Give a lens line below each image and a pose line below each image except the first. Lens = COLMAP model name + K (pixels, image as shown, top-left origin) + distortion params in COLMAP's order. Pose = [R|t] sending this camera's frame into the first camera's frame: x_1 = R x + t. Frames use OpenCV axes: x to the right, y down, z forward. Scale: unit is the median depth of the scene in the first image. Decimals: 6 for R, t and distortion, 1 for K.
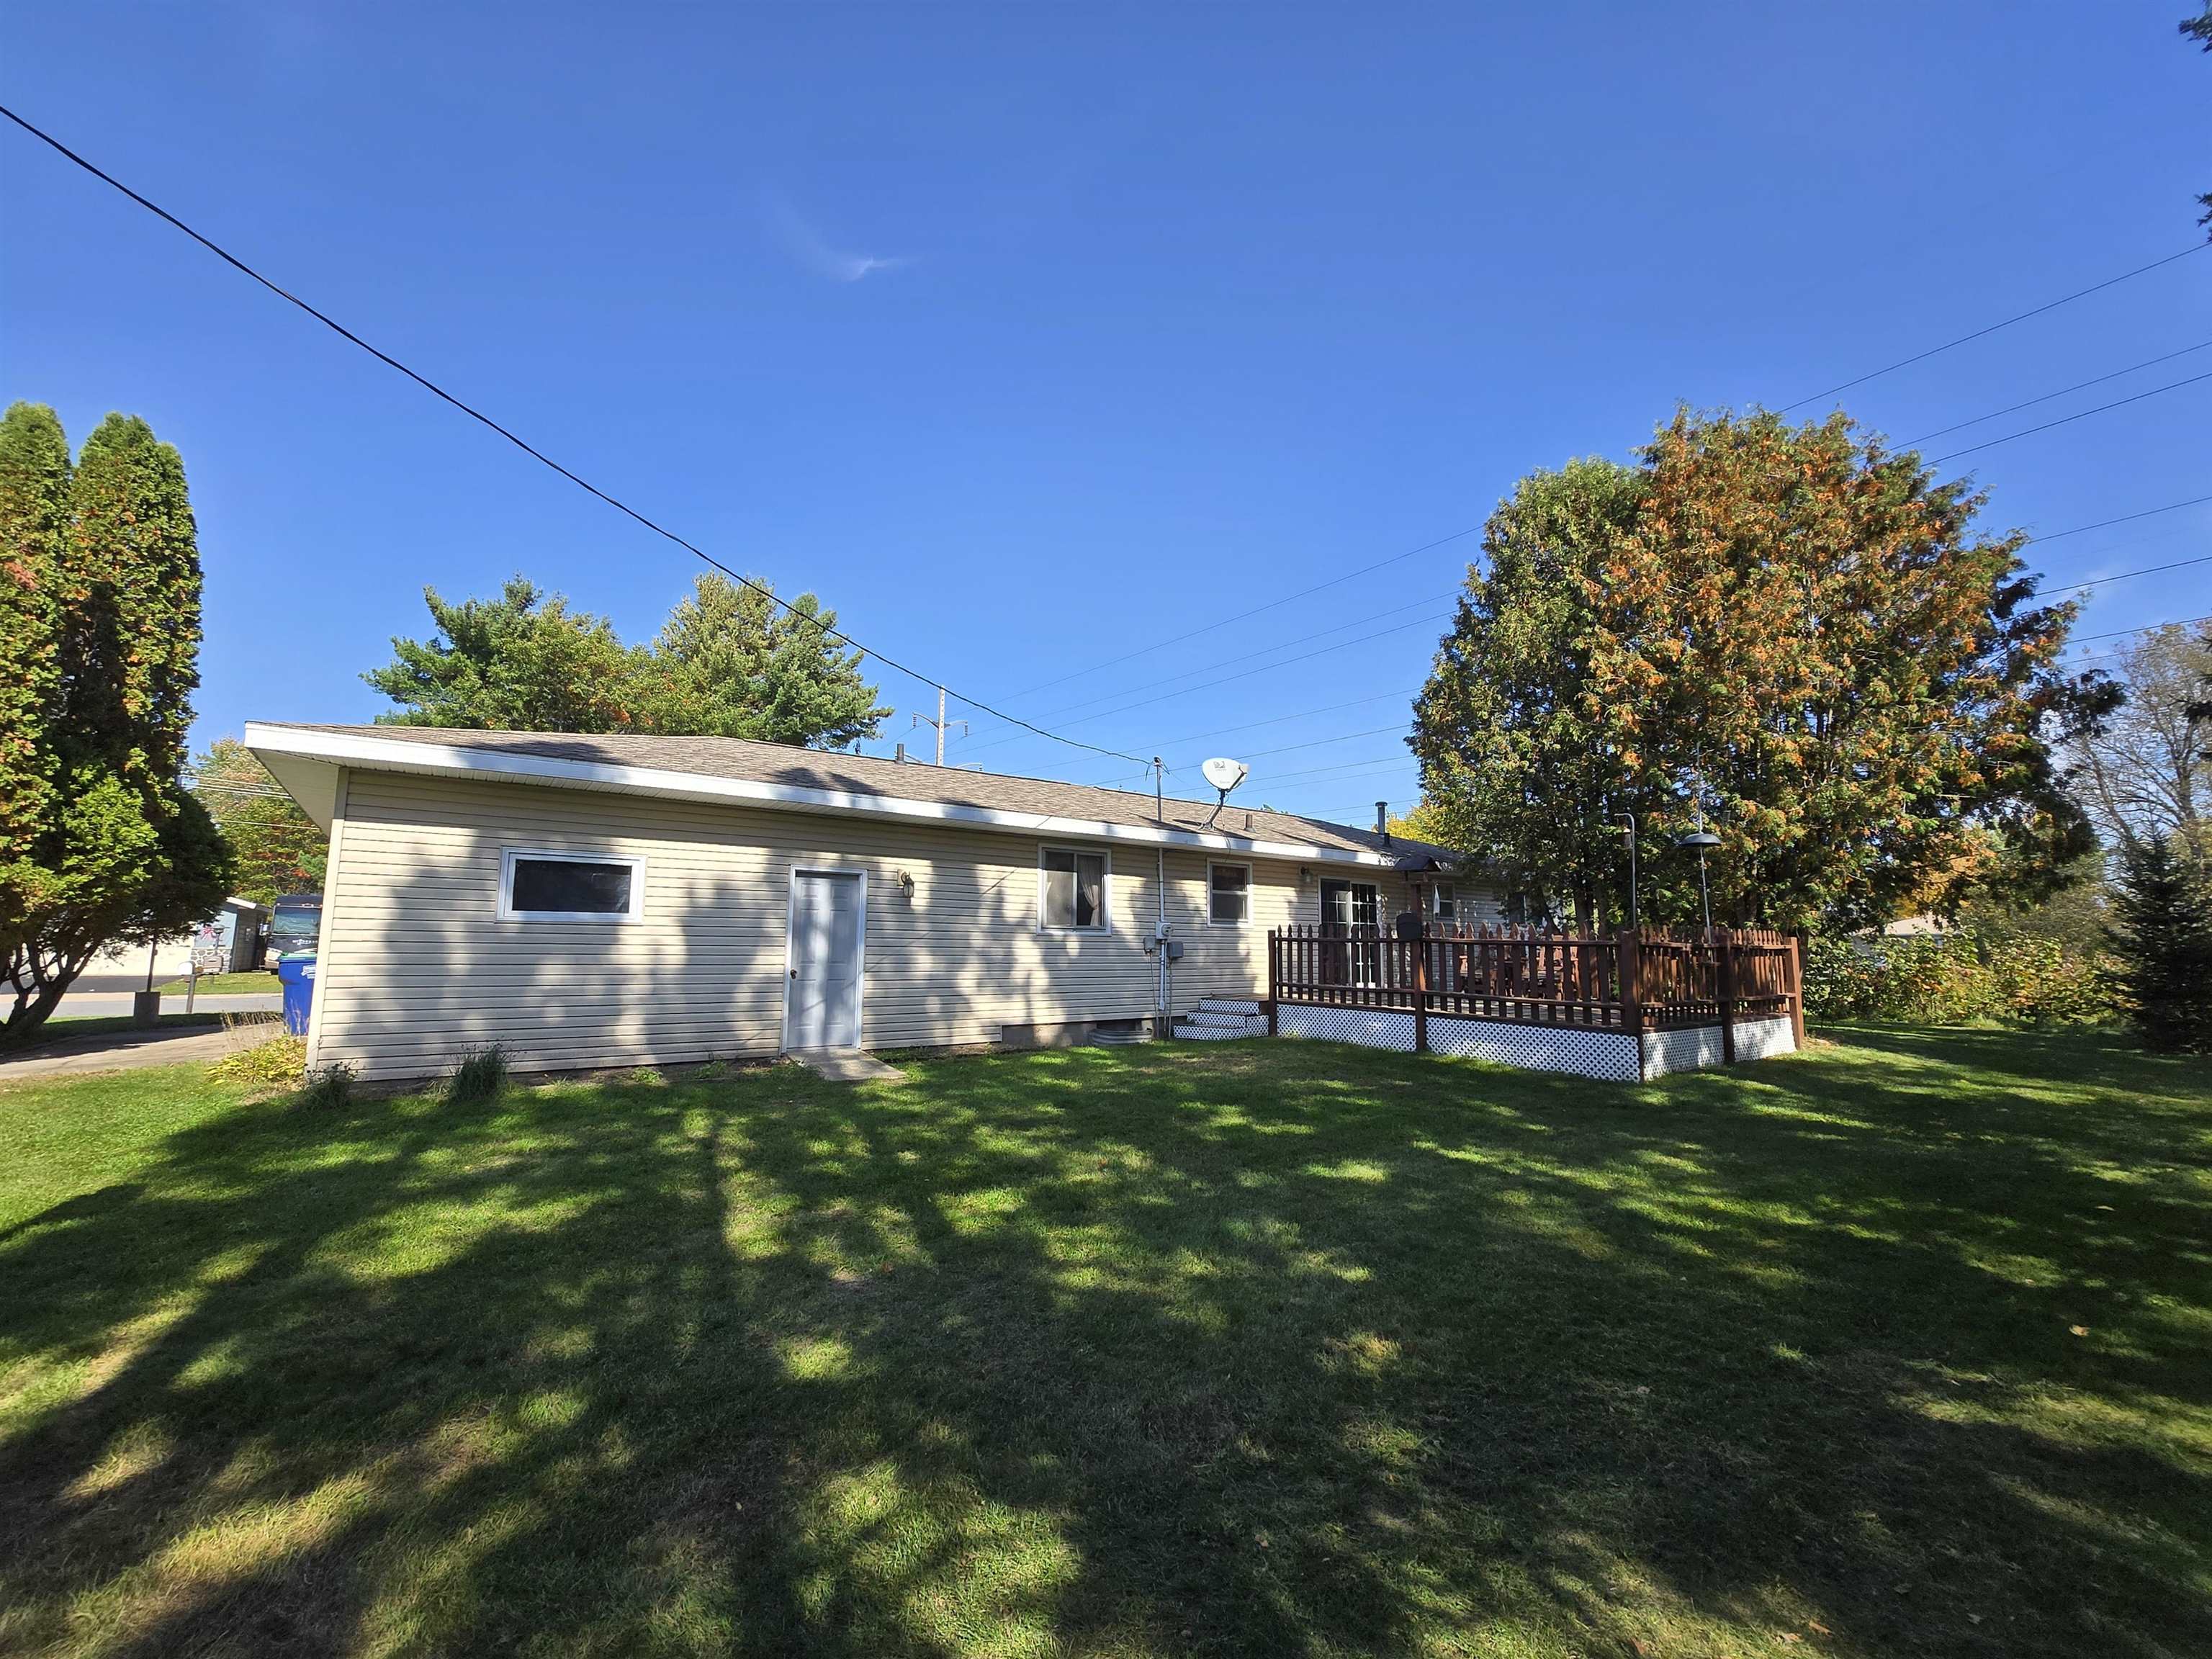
lens RADIAL K [[871.6, 0, 1102.0], [0, 871.6, 836.2], [0, 0, 1]] dist [-0.000356, -0.000075]
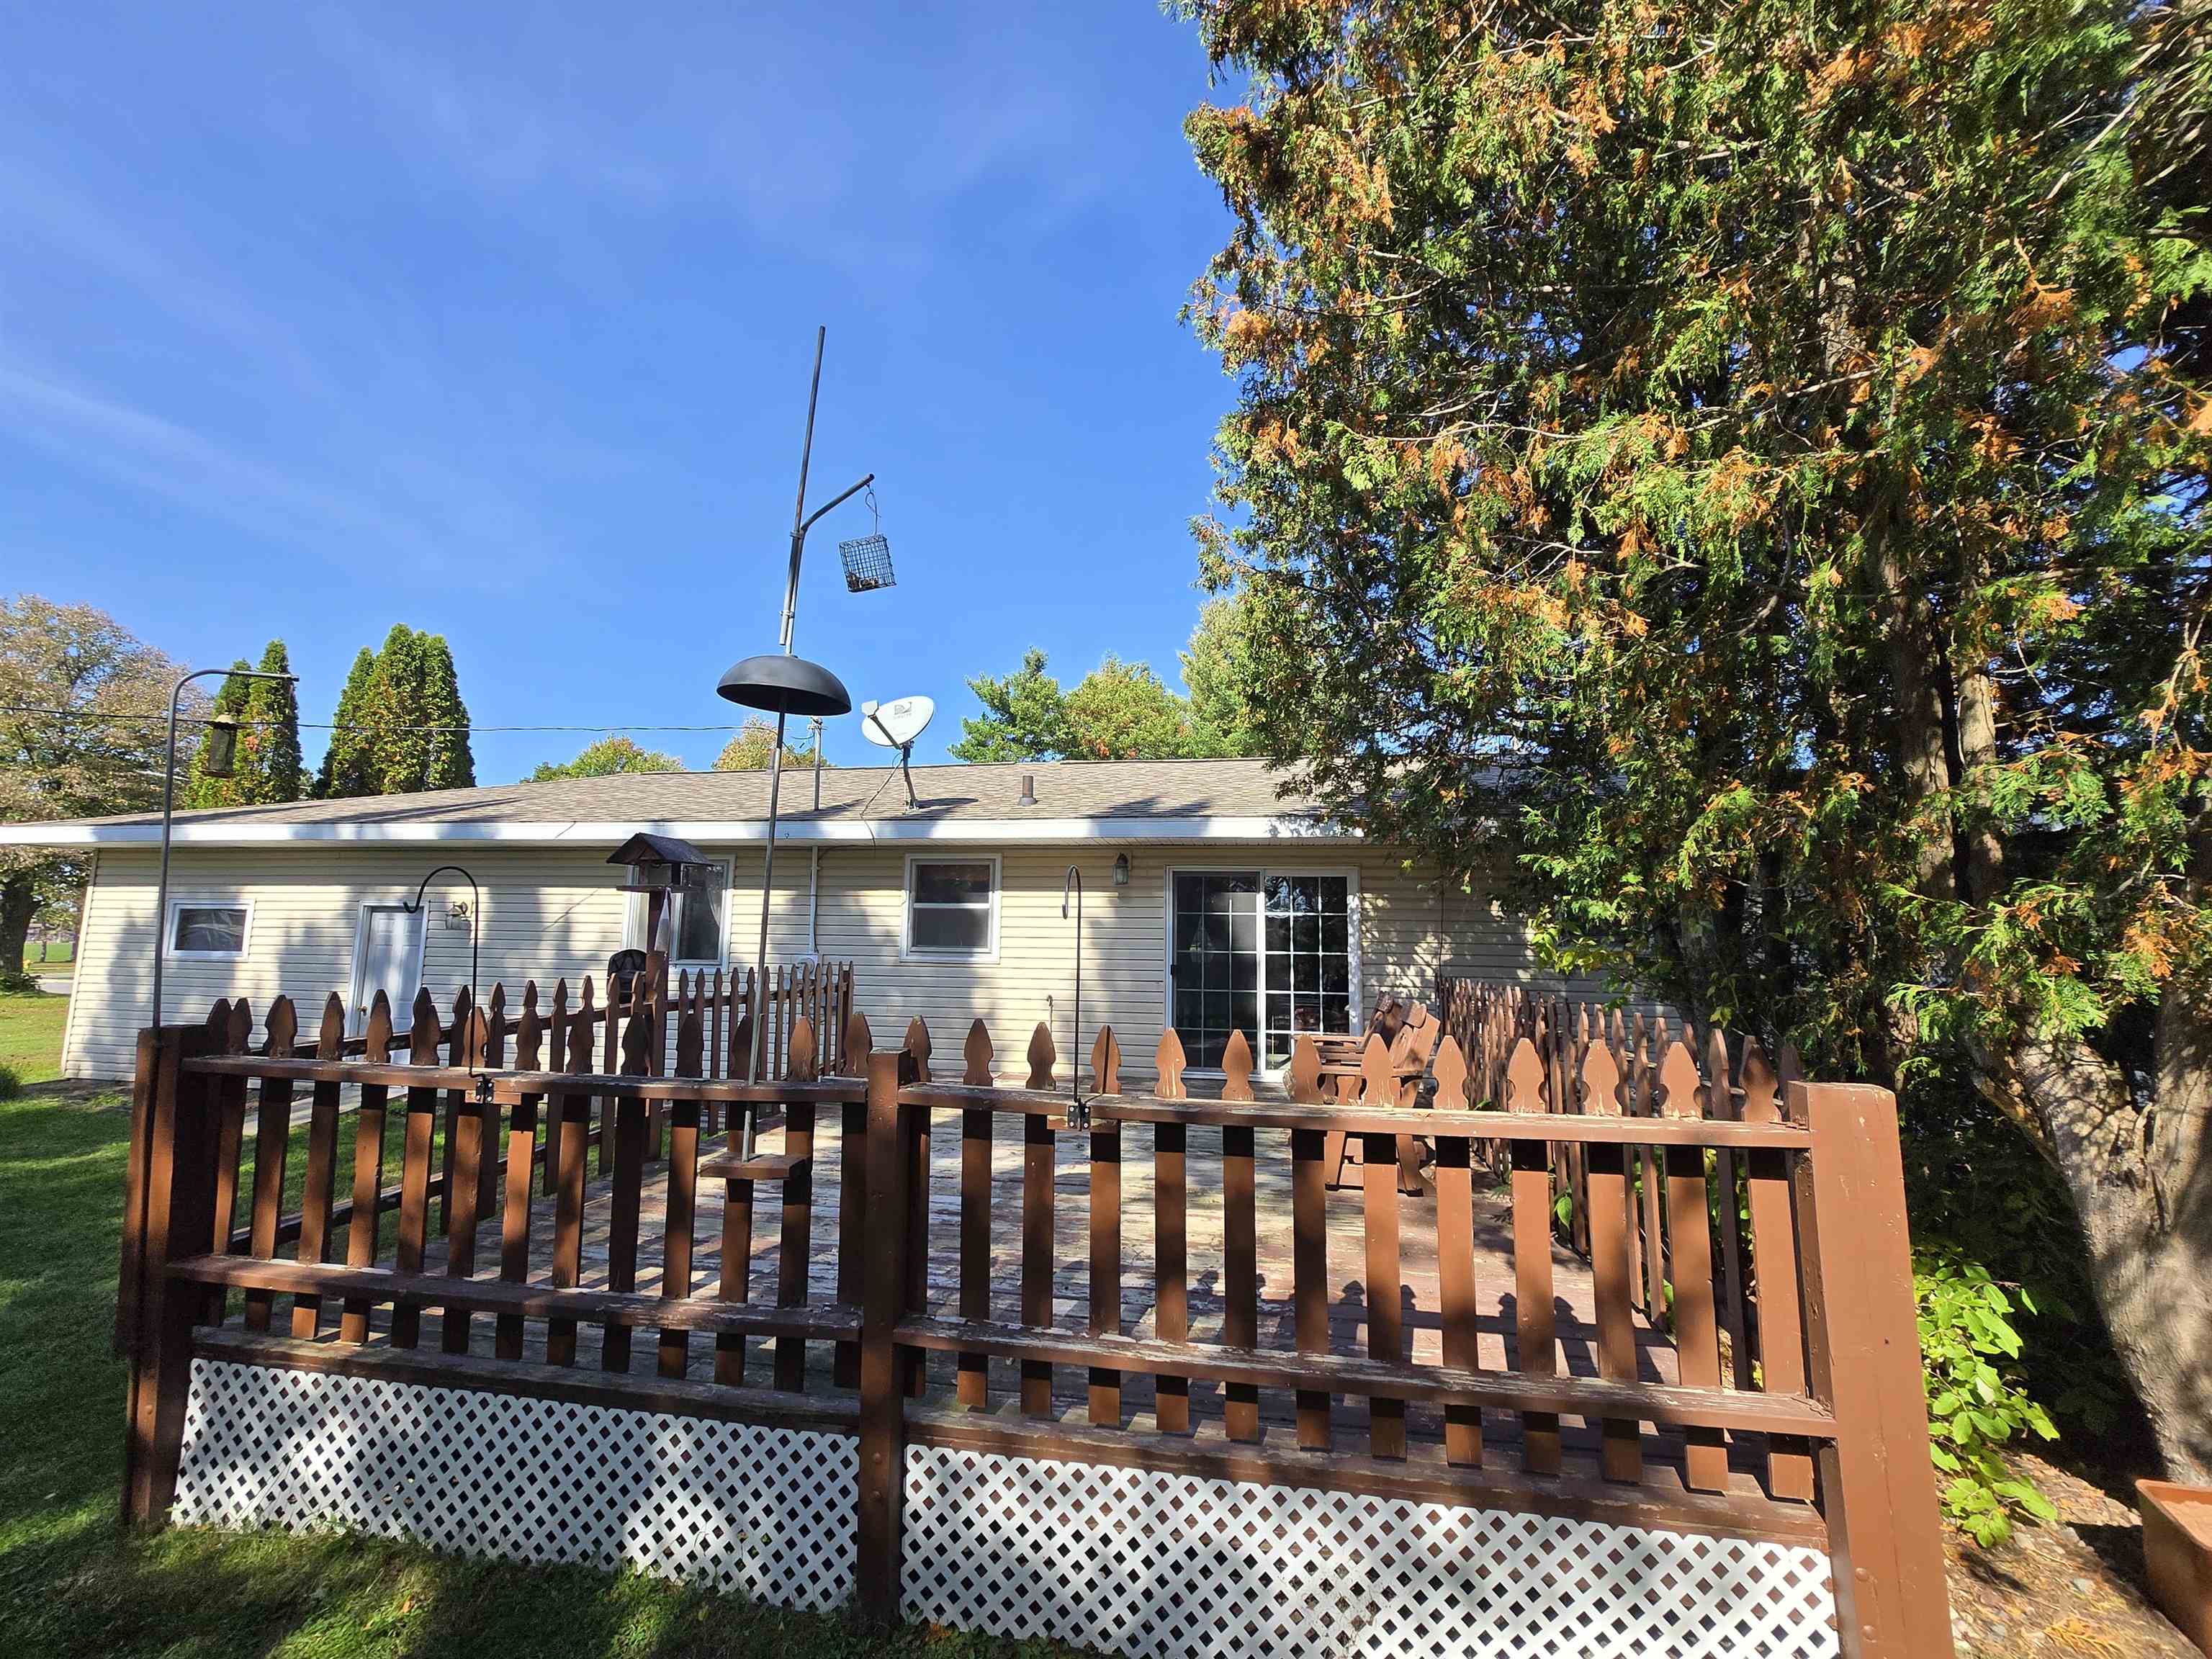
lens RADIAL K [[871.6, 0, 1102.0], [0, 871.6, 836.2], [0, 0, 1]] dist [-0.000356, -0.000075]
pose [[0.689162, -0.086619, -0.719411, 0.772037], [0.082379, 0.995758, -0.040976, 0.056374], [0.719909, -0.031025, 0.693374, 0.742381]]
